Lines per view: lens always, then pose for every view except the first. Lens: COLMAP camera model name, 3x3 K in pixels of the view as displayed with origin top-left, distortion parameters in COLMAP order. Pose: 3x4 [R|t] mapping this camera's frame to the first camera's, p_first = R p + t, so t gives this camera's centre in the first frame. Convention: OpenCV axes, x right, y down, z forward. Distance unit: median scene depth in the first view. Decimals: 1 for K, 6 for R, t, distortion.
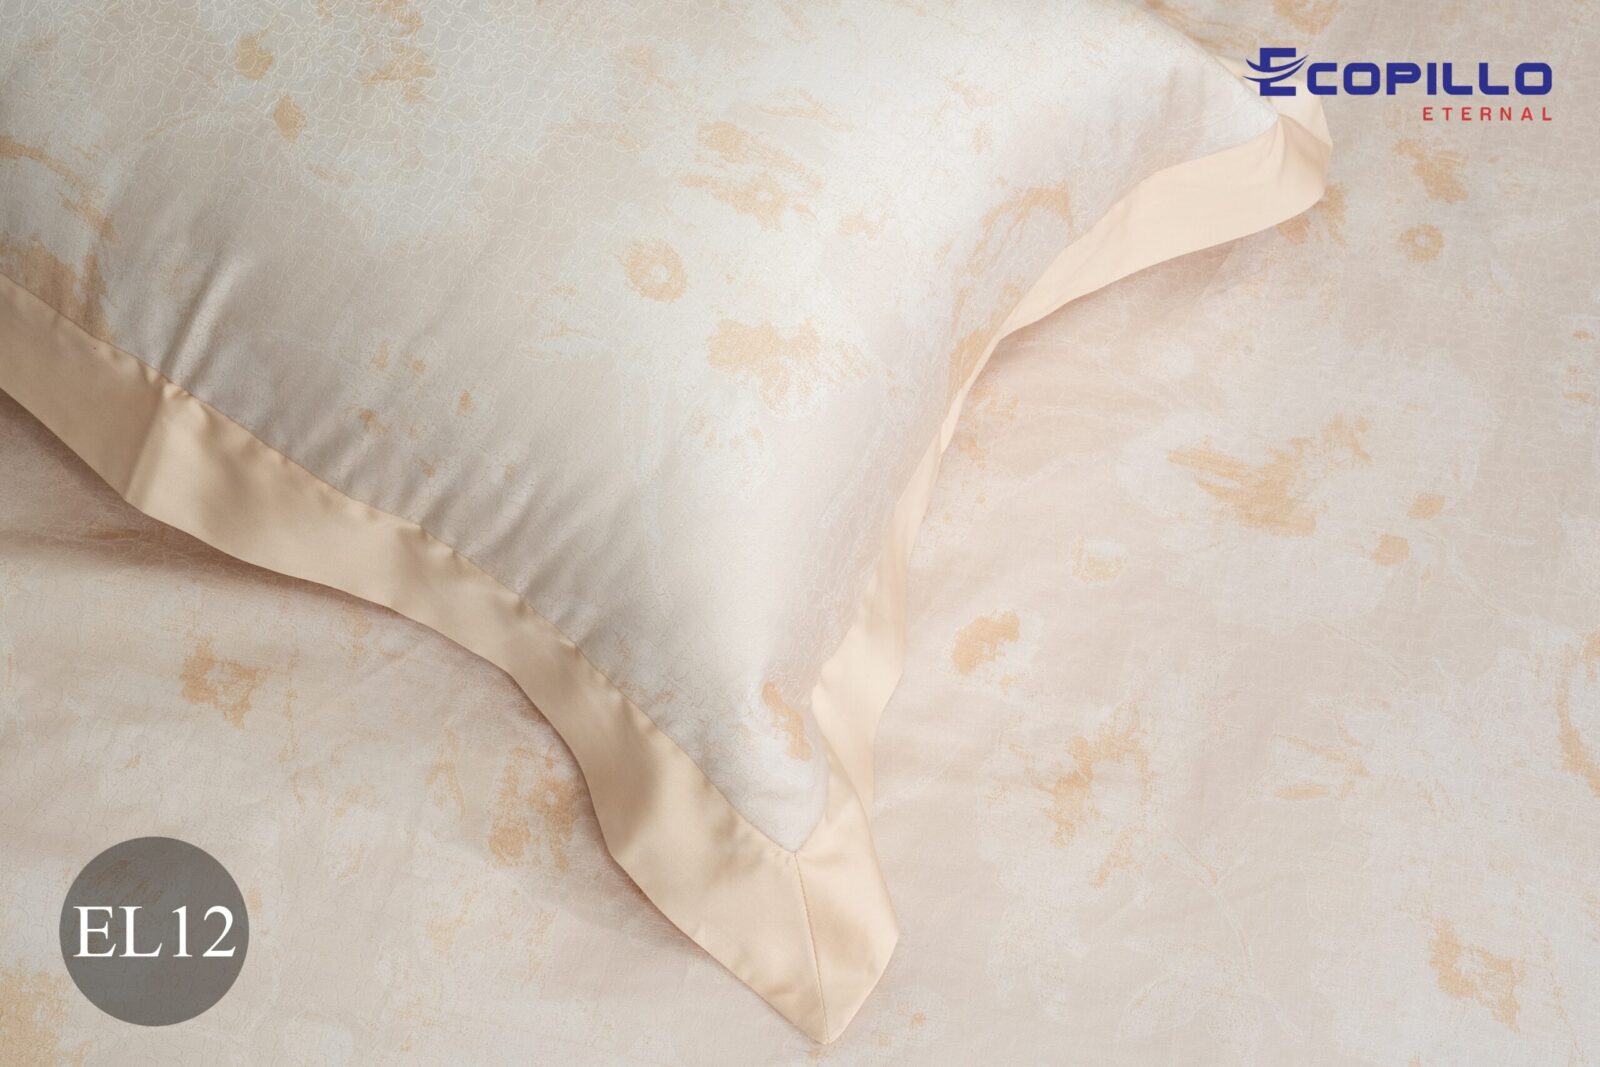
lens RADIAL K [[2109.9, 0, 790.1], [0, 2109.9, 522.5], [0, 0, 1]] dist [-0.049457, 0.000000]
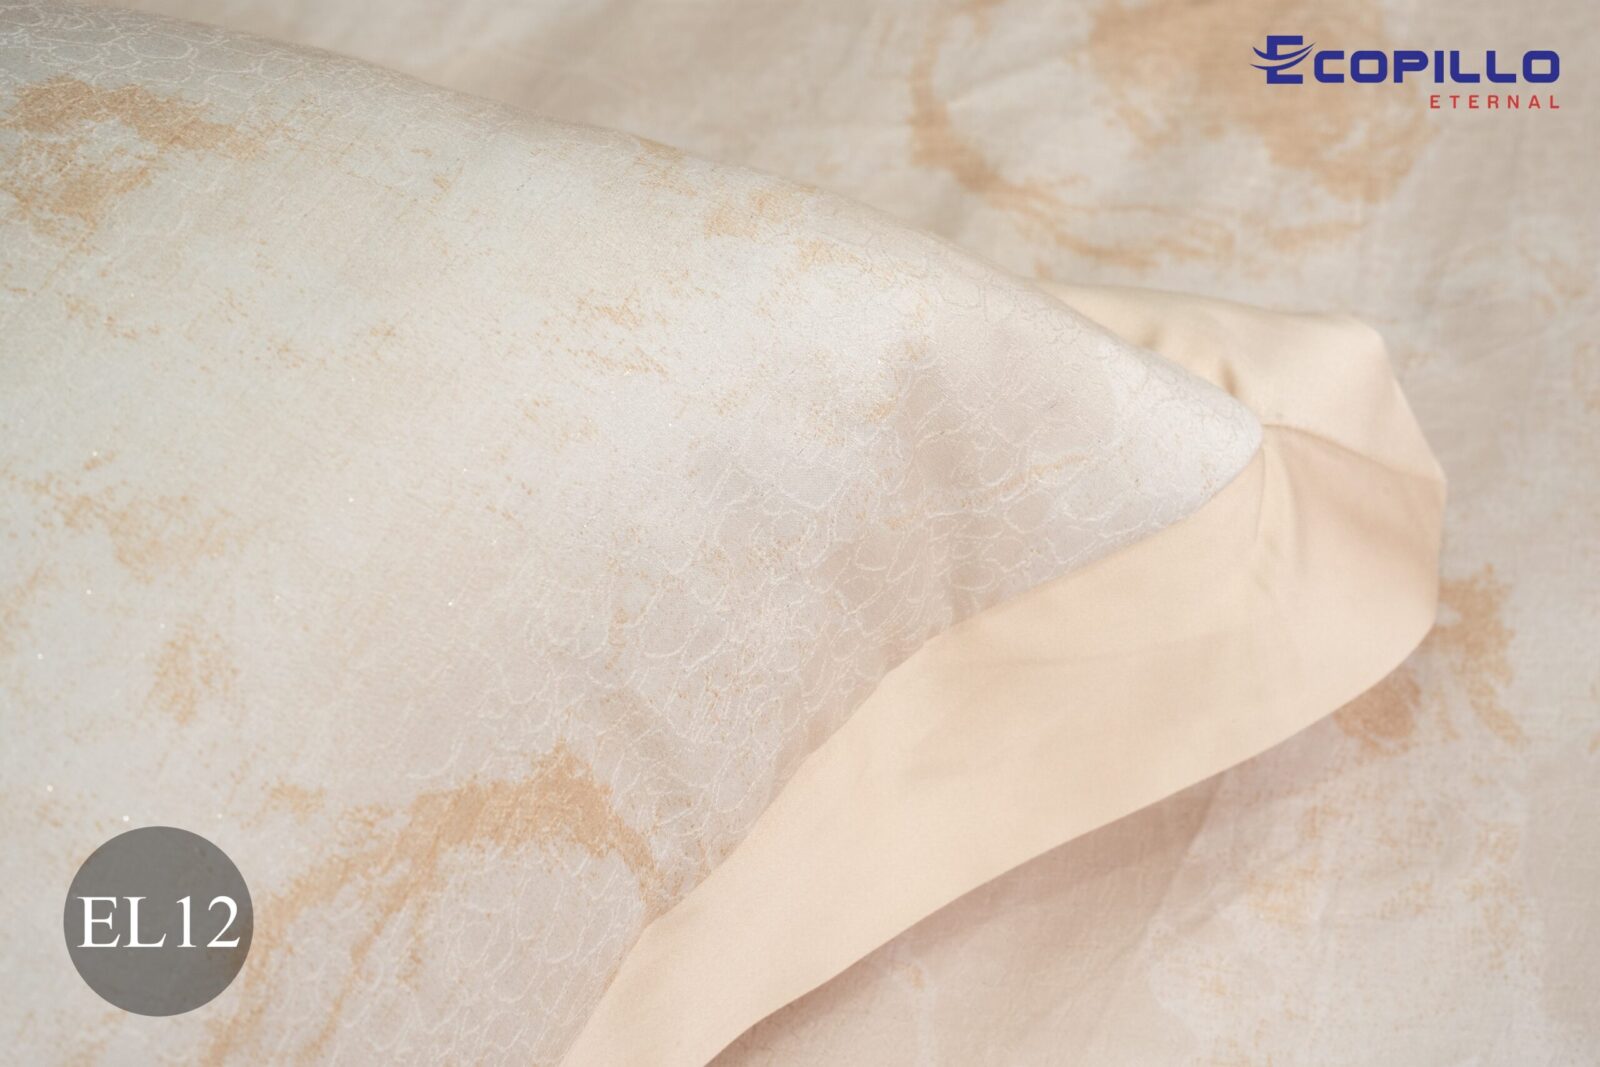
lens RADIAL K [[3114.0, 0, 809.8], [0, 3114.0, 536.1], [0, 0, 1]] dist [0.016421, 0.000000]
pose [[0.991717, -0.128168, 0.008335, 0.140587], [0.127876, 0.979222, -0.157388, -0.097110], [0.012010, 0.157150, 0.987502, 0.454182]]
